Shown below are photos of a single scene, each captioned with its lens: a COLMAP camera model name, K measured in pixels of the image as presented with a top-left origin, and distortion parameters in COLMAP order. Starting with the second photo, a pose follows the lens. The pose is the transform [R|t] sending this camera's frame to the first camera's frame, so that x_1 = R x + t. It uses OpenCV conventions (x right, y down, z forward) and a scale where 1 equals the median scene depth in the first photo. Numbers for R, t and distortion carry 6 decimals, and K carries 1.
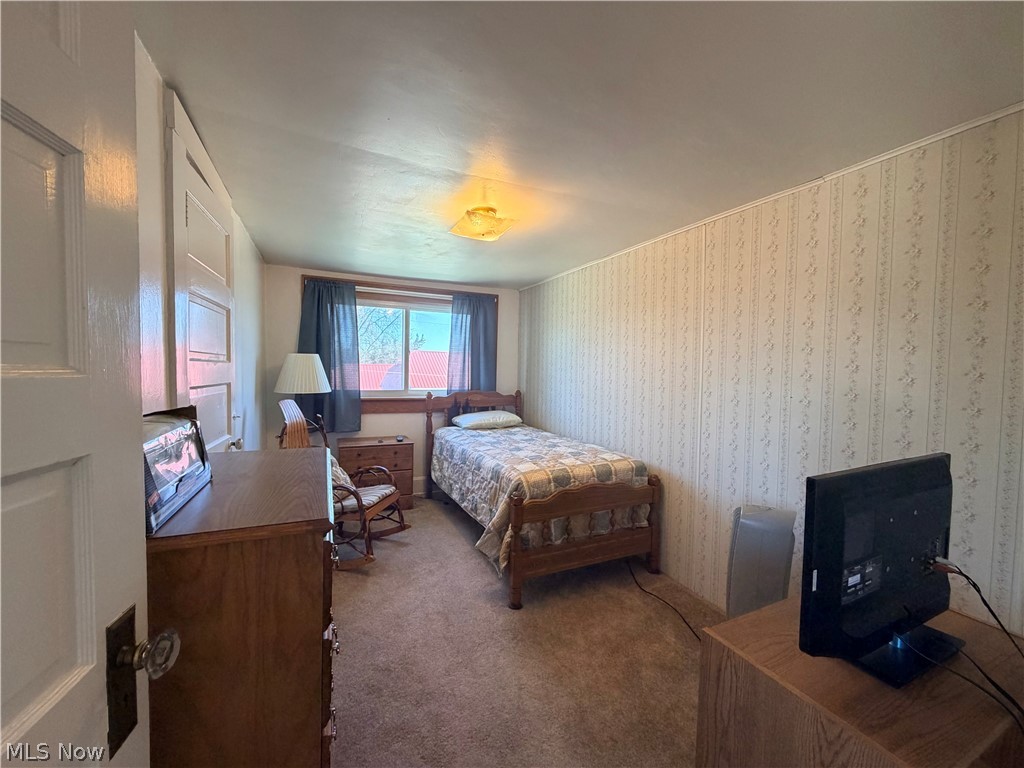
lens RADIAL K [[410.5, 0, 508.5], [0, 410.5, 384.6], [0, 0, 1]] dist [0.000604, 0.000061]
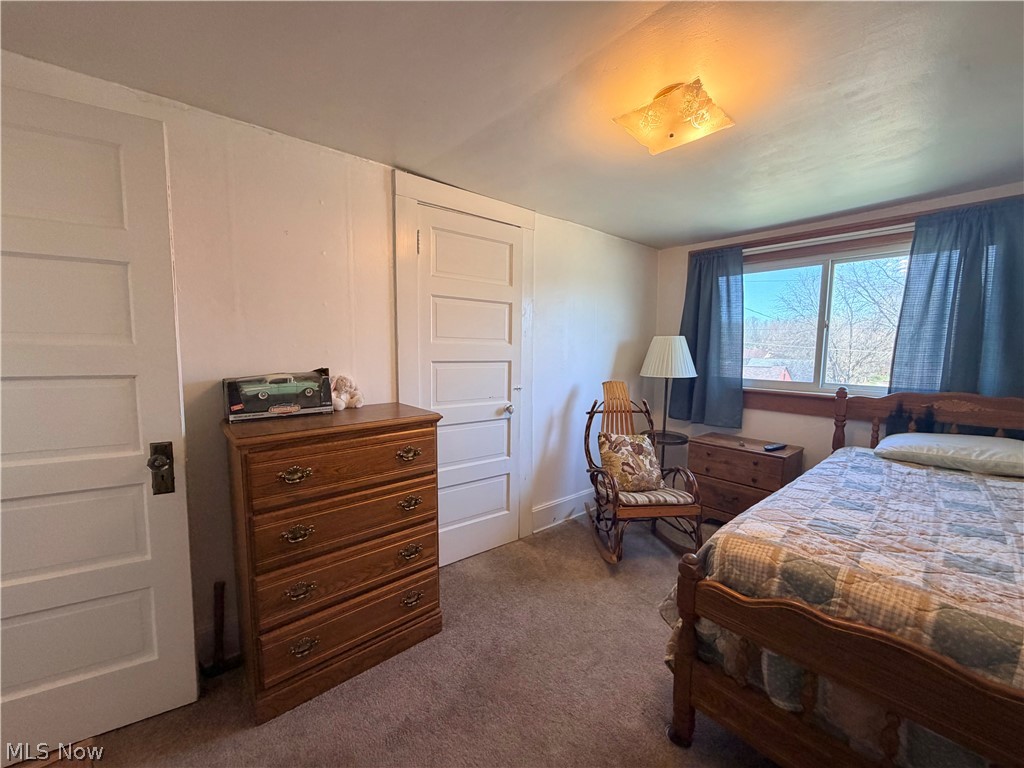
lens RADIAL K [[405.5, 0, 510.0], [0, 405.5, 386.7], [0, 0, 1]] dist [-0.009532, -0.000122]
pose [[0.275530, 0.074543, -0.958398, 0.285222], [-0.042636, 0.996955, 0.065284, -0.003015], [0.960346, 0.022875, 0.277869, 0.344749]]
